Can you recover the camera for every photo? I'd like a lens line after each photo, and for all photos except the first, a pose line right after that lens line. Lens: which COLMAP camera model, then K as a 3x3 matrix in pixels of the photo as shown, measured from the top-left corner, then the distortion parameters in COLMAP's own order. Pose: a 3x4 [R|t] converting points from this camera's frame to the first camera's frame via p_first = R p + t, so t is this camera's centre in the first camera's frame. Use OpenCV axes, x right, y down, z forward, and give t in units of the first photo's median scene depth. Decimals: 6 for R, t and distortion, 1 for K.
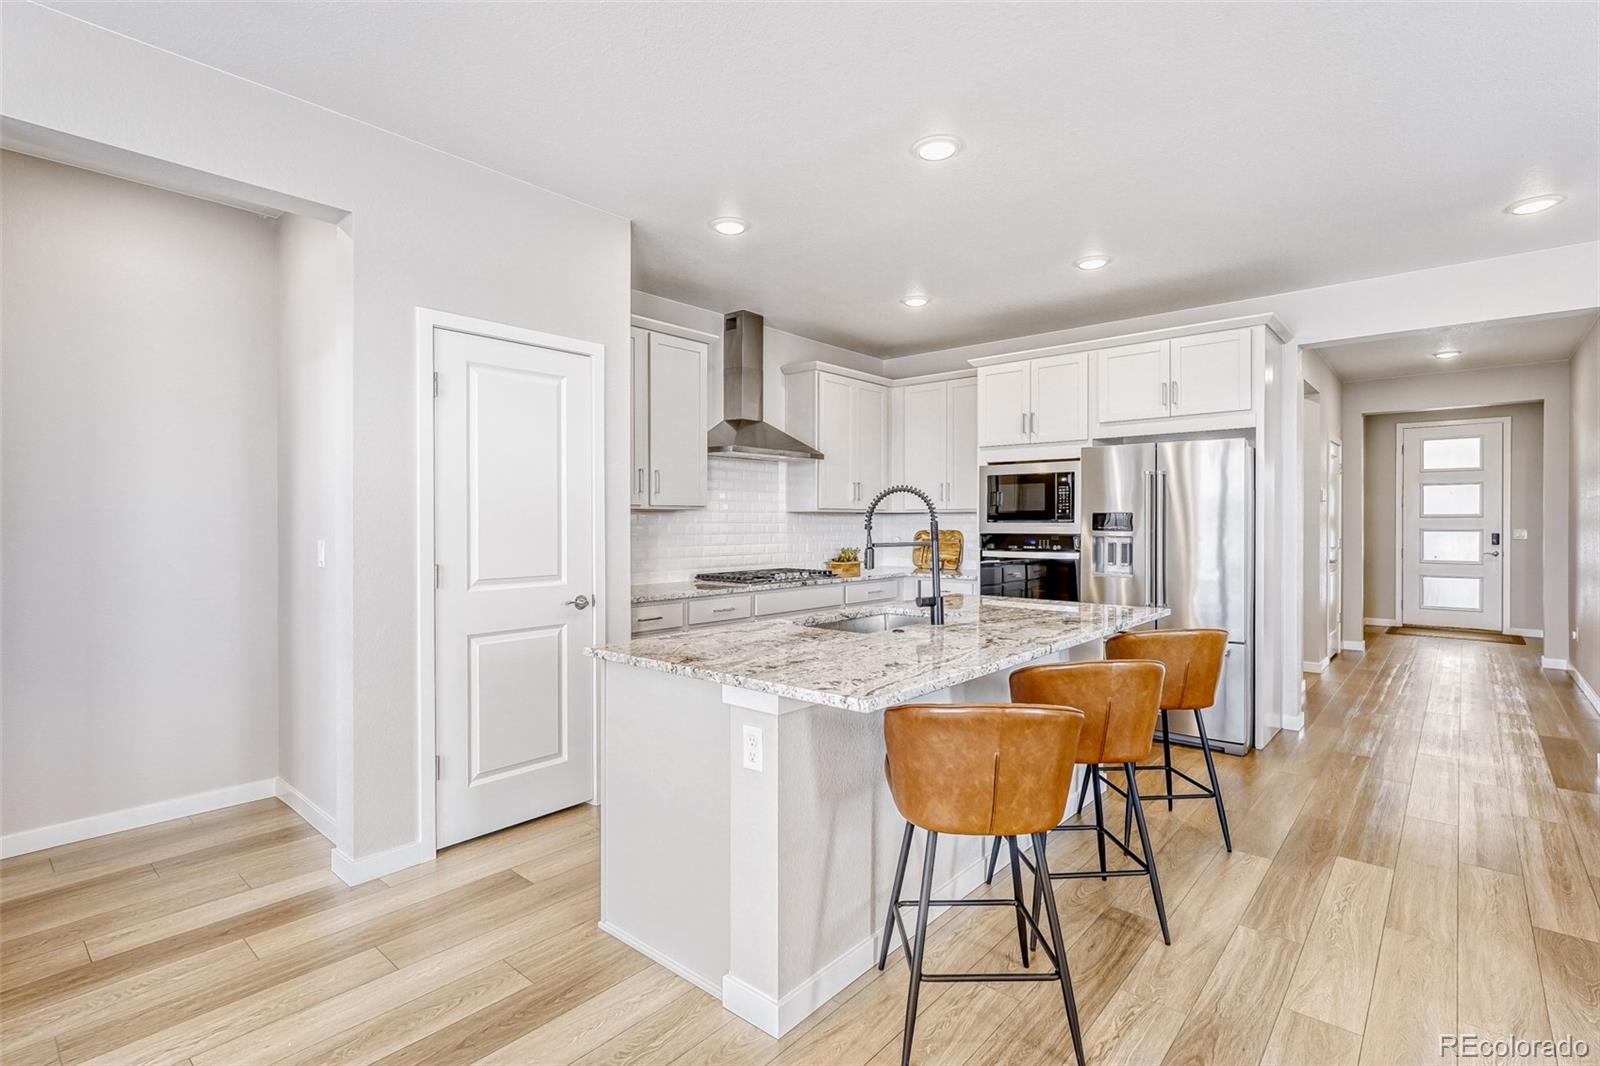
lens RADIAL K [[755.3, 0, 803.8], [0, 755.3, 525.8], [0, 0, 1]] dist [-0.003579, 0.000344]
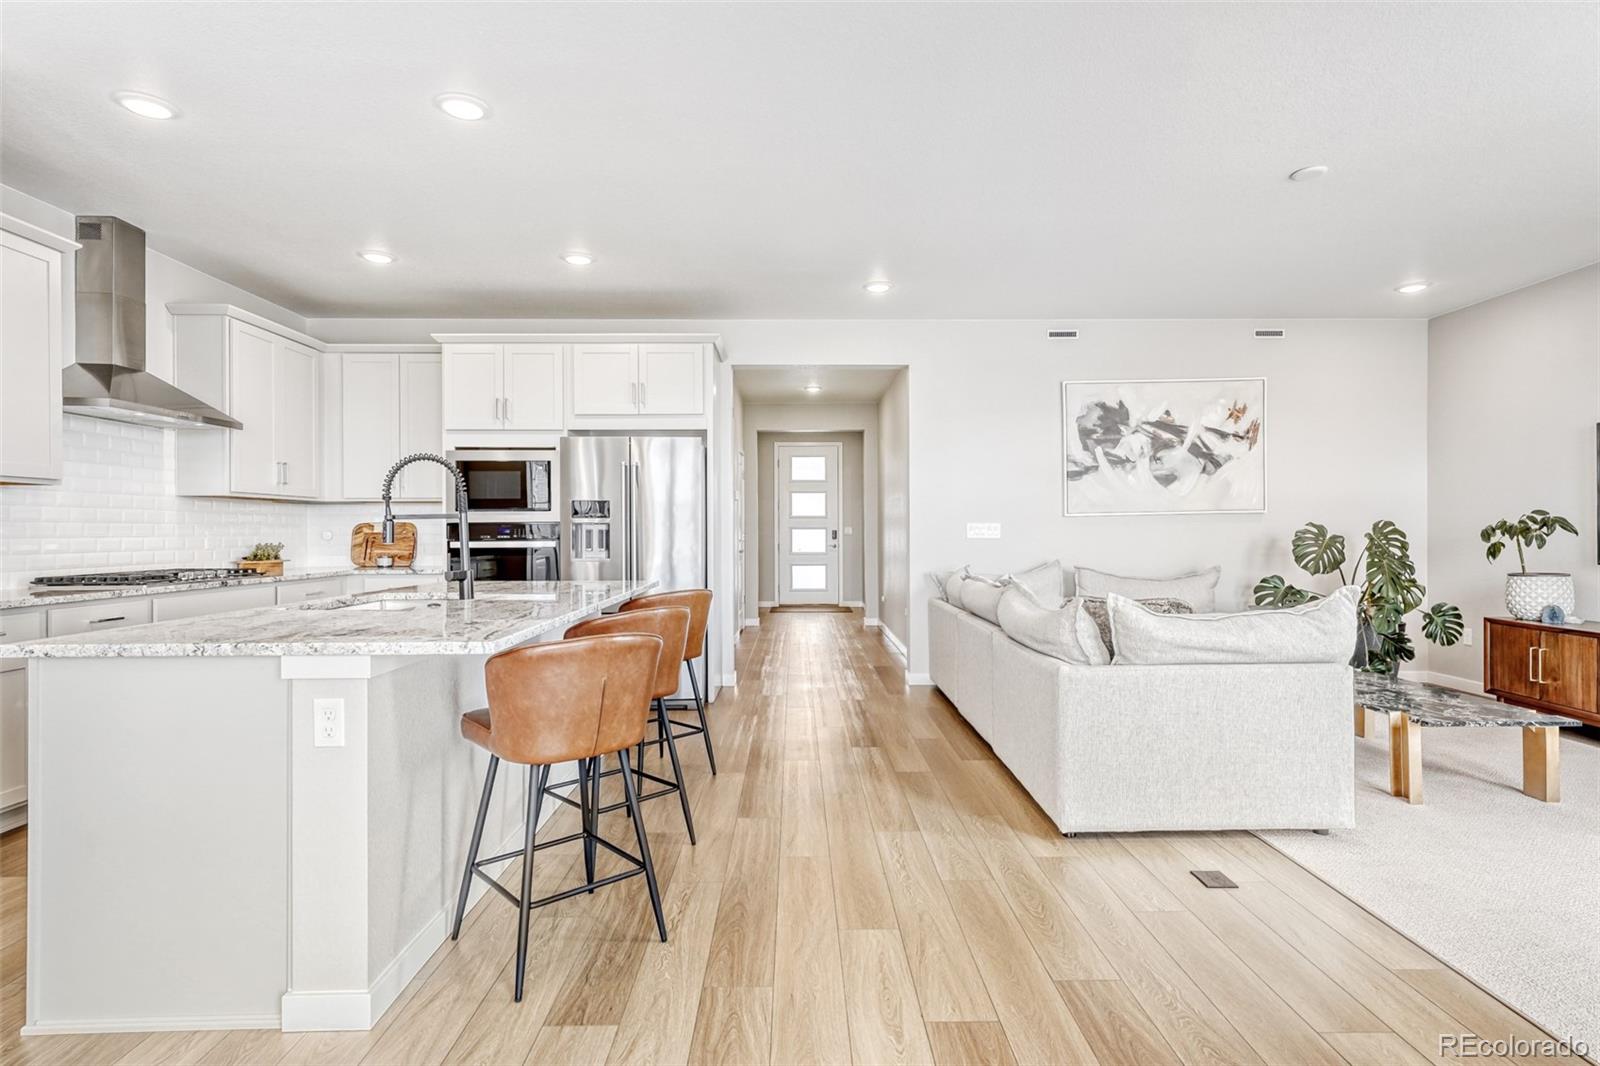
lens RADIAL K [[813.6, 0, 800.0], [0, 813.6, 533.0], [0, 0, 1]] dist [0.010641, -0.000041]
pose [[0.748748, -0.004081, 0.662842, -0.115634], [0.007260, 0.999972, -0.002044, 0.029884], [-0.662815, 0.006343, 0.748756, -0.039809]]
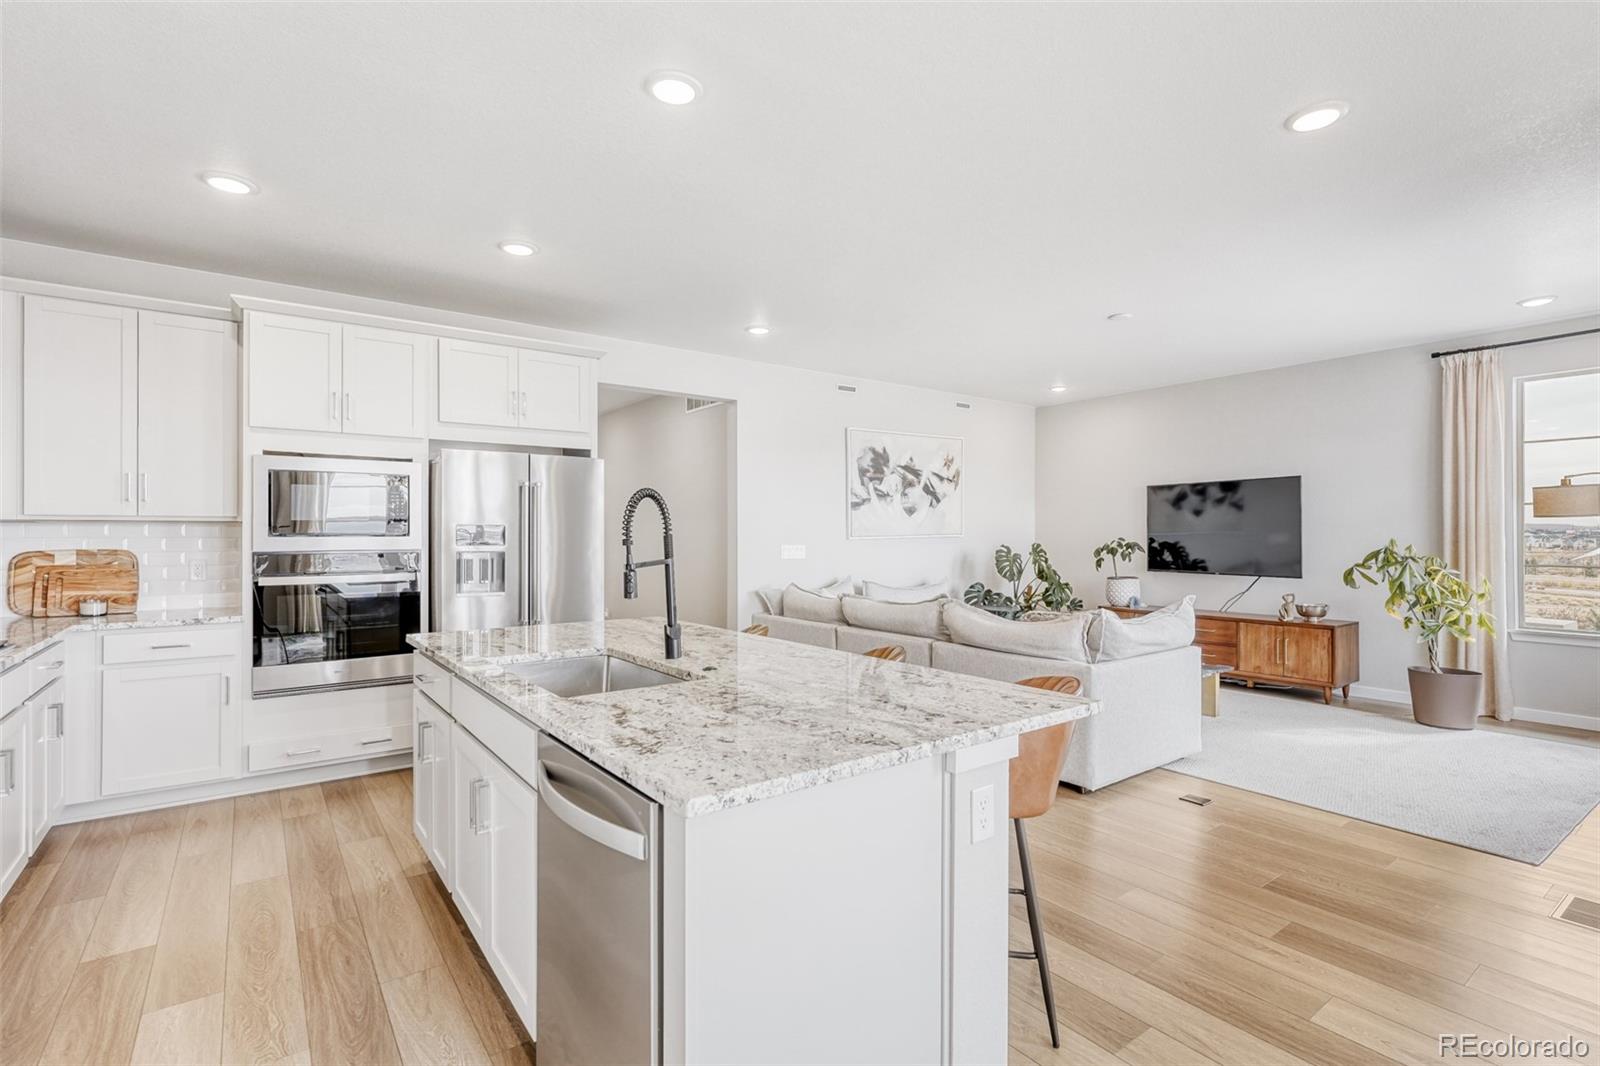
lens RADIAL K [[751.3, 0, 800.0], [0, 751.3, 533.0], [0, 0, 1]] dist [0.000405, -0.000083]
pose [[0.215122, 0.001723, 0.976586, -0.358156], [0.007165, 0.999969, -0.003342, -0.002221], [-0.976561, 0.007716, 0.215103, 0.404473]]
